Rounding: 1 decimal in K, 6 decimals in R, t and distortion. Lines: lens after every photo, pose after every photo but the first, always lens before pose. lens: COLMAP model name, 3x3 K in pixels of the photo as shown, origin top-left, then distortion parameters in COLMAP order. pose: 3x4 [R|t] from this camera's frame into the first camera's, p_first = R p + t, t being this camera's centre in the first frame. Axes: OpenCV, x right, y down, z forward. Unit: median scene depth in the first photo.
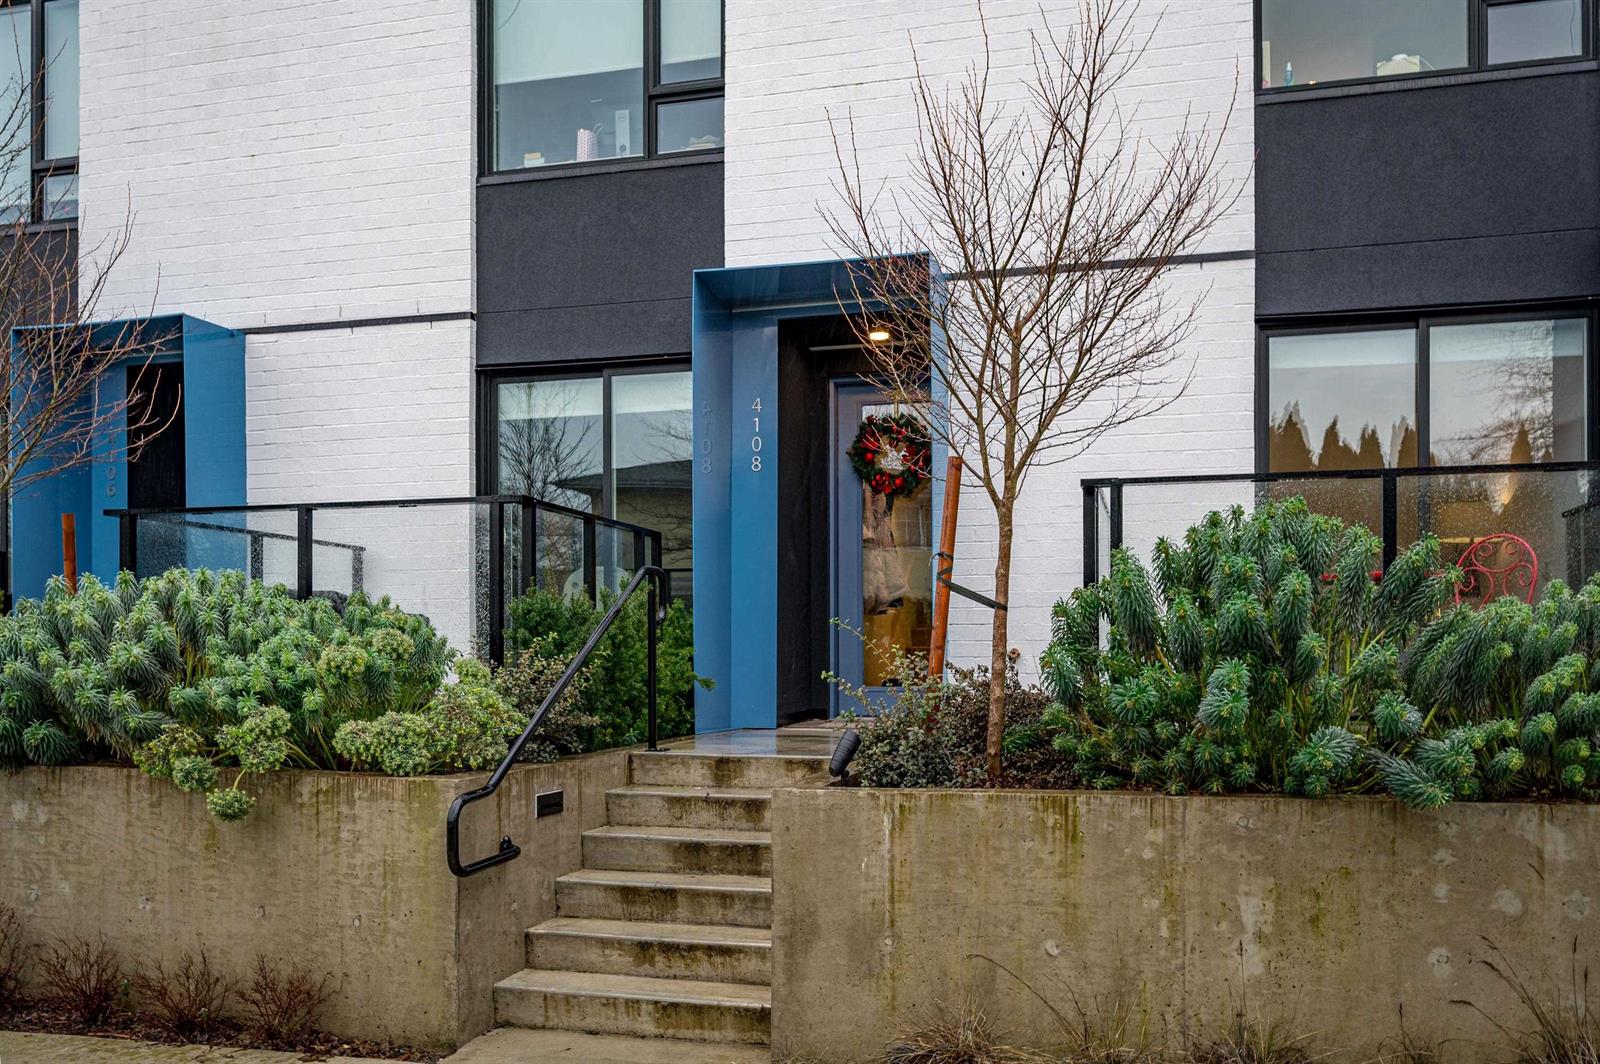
lens RADIAL K [[1659.6, 0, 801.8], [0, 1659.6, 533.8], [0, 0, 1]] dist [-0.002558, 0.000000]
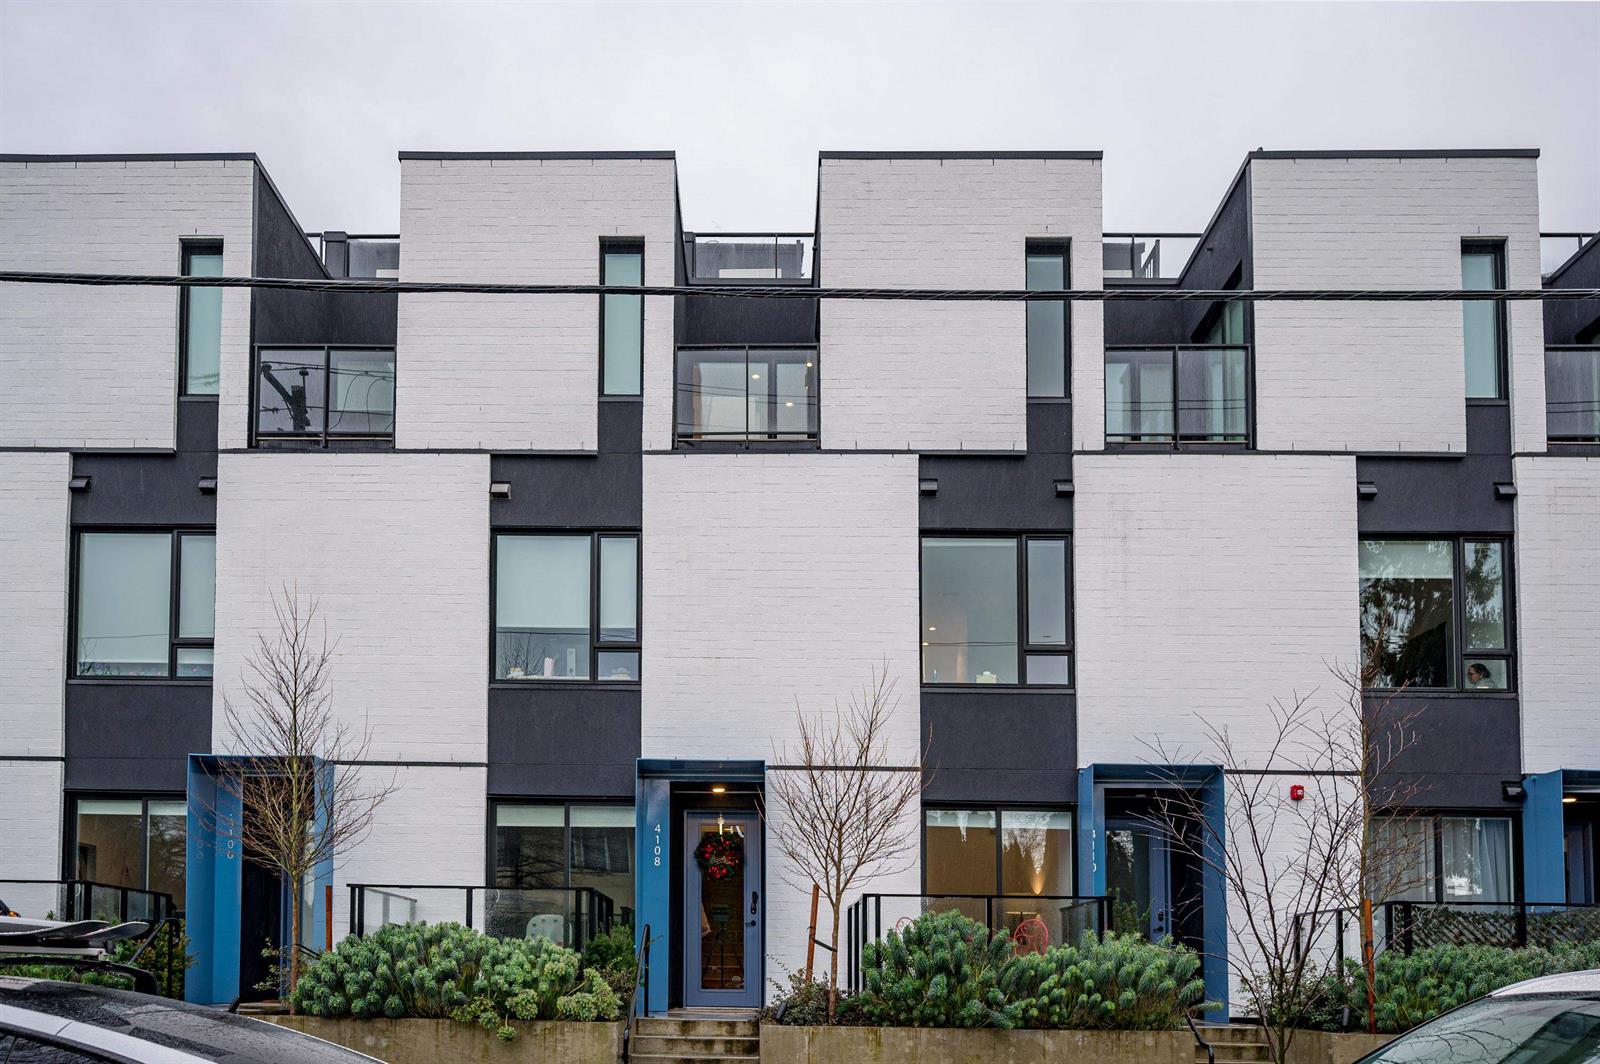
lens RADIAL K [[1373.1, 0, 799.6], [0, 1373.1, 533.8], [0, 0, 1]] dist [-0.009932, -0.009390]
pose [[0.973448, 0.085487, 0.212347, -0.415744], [-0.033244, 0.970609, -0.238355, -0.068474], [-0.226482, 0.224967, 0.947679, -1.030482]]
